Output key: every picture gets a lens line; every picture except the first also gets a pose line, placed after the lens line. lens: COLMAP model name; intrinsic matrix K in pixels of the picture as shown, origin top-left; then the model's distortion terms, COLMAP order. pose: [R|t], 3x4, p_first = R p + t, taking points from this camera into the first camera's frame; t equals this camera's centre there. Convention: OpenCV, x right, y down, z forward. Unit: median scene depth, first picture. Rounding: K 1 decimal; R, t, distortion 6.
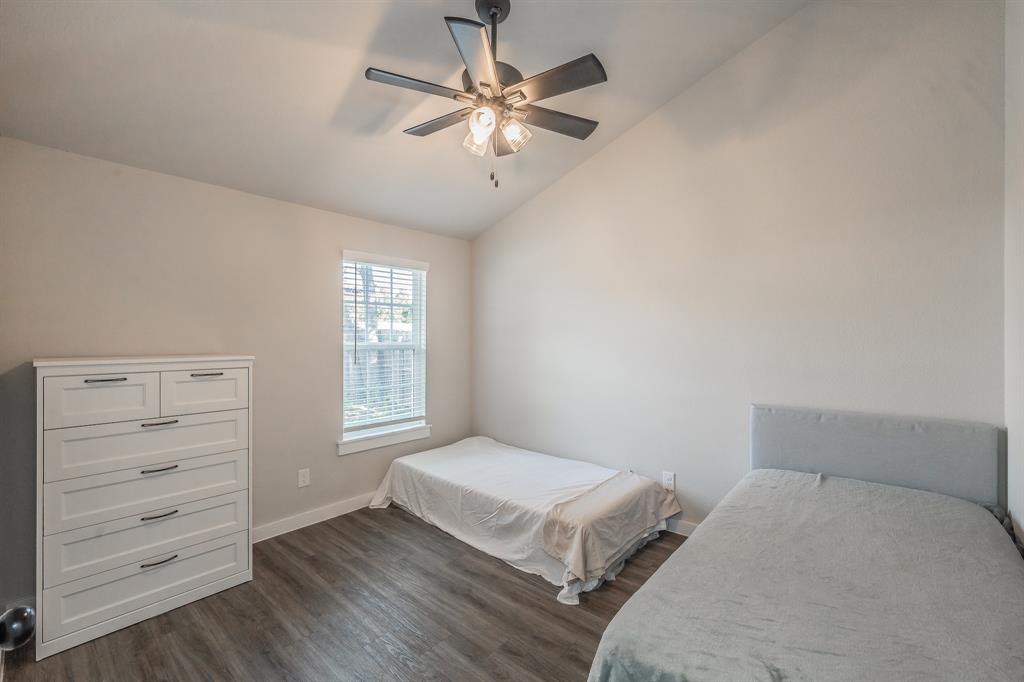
lens RADIAL K [[426.0, 0, 518.2], [0, 426.0, 339.8], [0, 0, 1]] dist [0.000473, 0.000109]
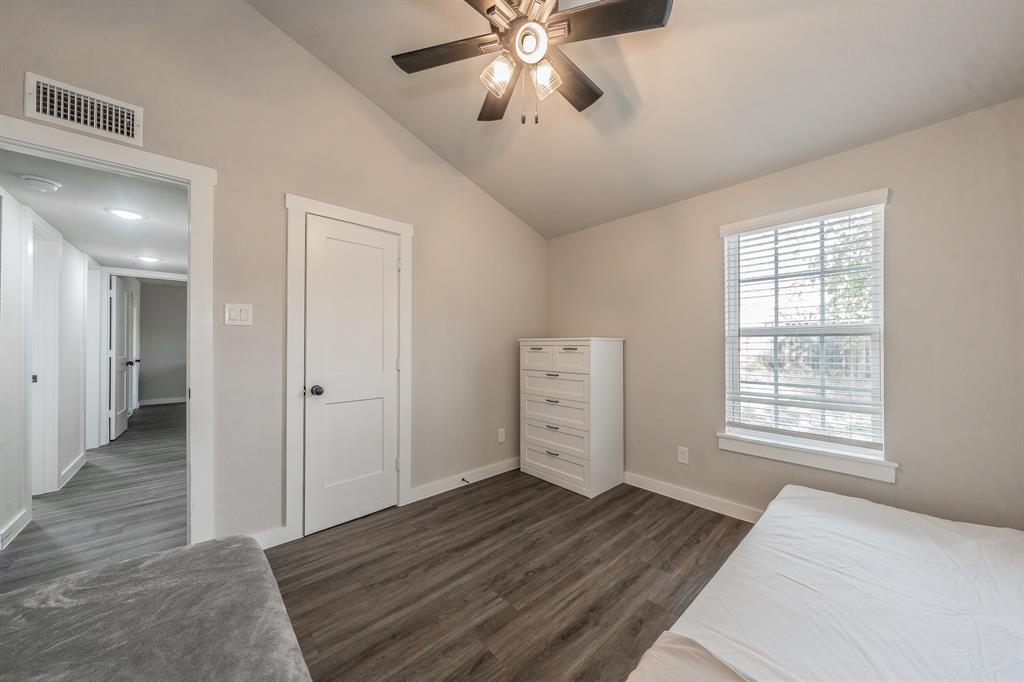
lens RADIAL K [[339.0, 0, 506.5], [0, 339.0, 340.9], [0, 0, 1]] dist [-0.000573, 0.000018]
pose [[-0.113107, -0.006316, -0.993563, 0.536932], [0.001657, 0.999977, -0.006545, 0.058450], [0.993581, -0.002387, -0.113094, 0.899527]]
